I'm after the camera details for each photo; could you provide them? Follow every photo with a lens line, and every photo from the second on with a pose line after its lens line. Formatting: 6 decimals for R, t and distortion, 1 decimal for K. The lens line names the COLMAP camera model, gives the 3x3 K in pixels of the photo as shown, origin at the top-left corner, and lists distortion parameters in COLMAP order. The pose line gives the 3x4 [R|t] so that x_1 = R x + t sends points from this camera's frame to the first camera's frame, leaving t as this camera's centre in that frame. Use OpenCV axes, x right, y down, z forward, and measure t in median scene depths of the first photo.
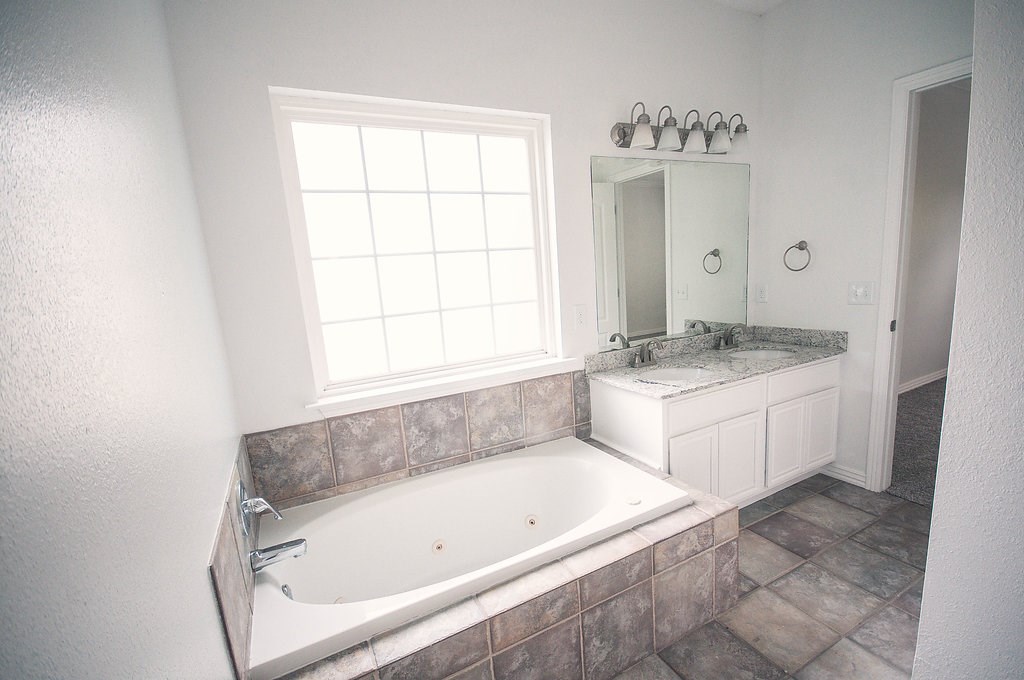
lens RADIAL K [[451.3, 0, 512.0], [0, 451.3, 353.0], [0, 0, 1]] dist [-0.000333, 0.000132]
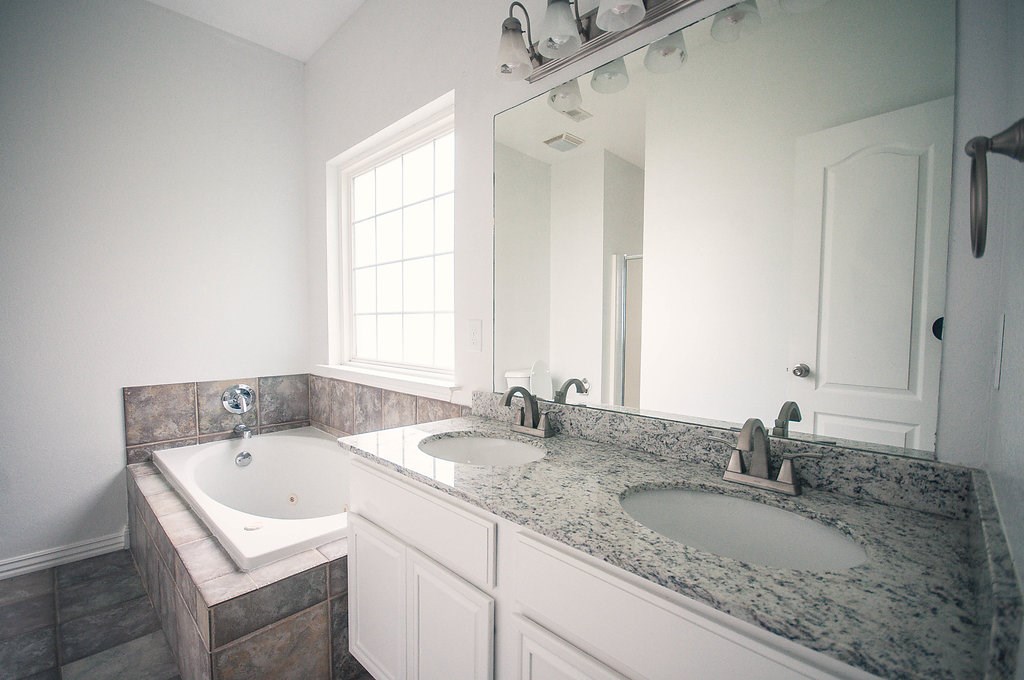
lens RADIAL K [[451.3, 0, 512.0], [0, 451.3, 353.0], [0, 0, 1]] dist [-0.000333, 0.000132]
pose [[0.313143, 0.134754, -0.940097, 0.971393], [-0.196175, 0.977712, 0.074801, -0.133885], [0.929224, 0.161000, 0.332599, 0.902225]]
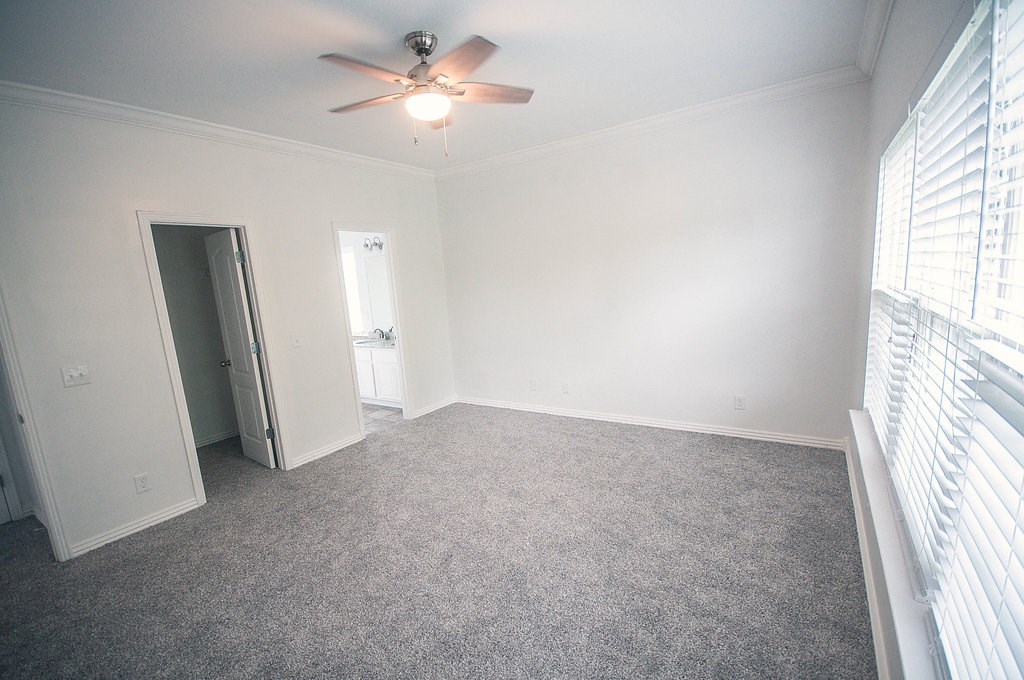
lens RADIAL K [[451.3, 0, 512.0], [0, 451.3, 353.0], [0, 0, 1]] dist [-0.000333, 0.000132]
pose [[0.490162, 0.184662, -0.851846, 3.213756], [-0.115513, 0.982442, 0.146505, -0.401239], [0.863943, 0.026588, 0.502887, 0.448395]]
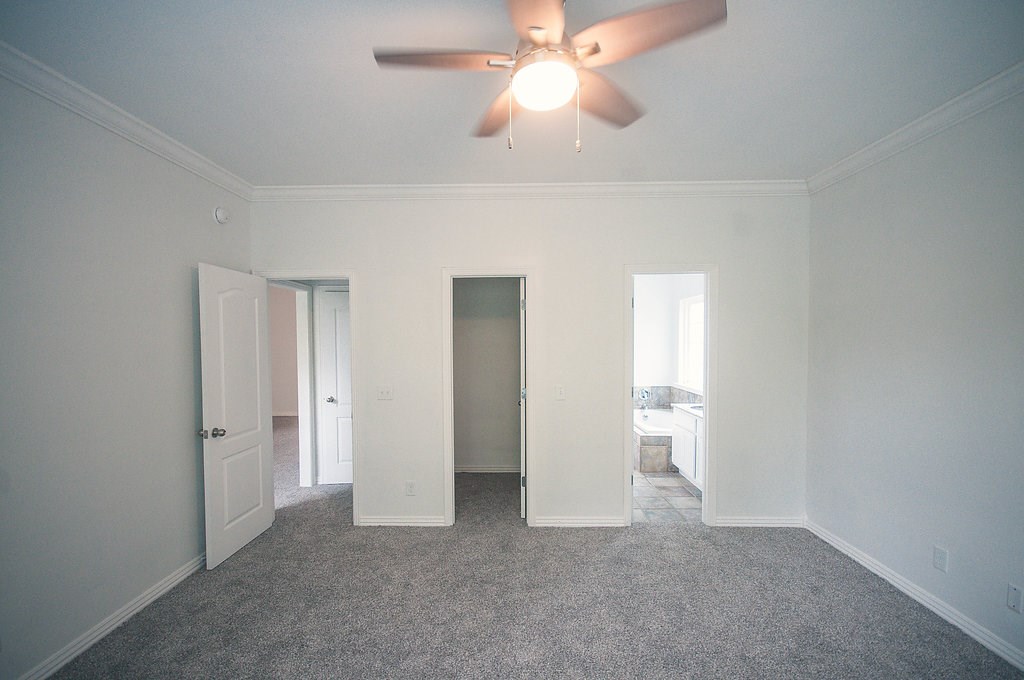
lens RADIAL K [[451.3, 0, 512.0], [0, 451.3, 353.0], [0, 0, 1]] dist [-0.000333, 0.000132]
pose [[-0.470139, 0.103534, -0.876499, 2.781429], [-0.113339, 0.977791, 0.176292, -0.510248], [0.875285, 0.182224, -0.447963, 1.193748]]
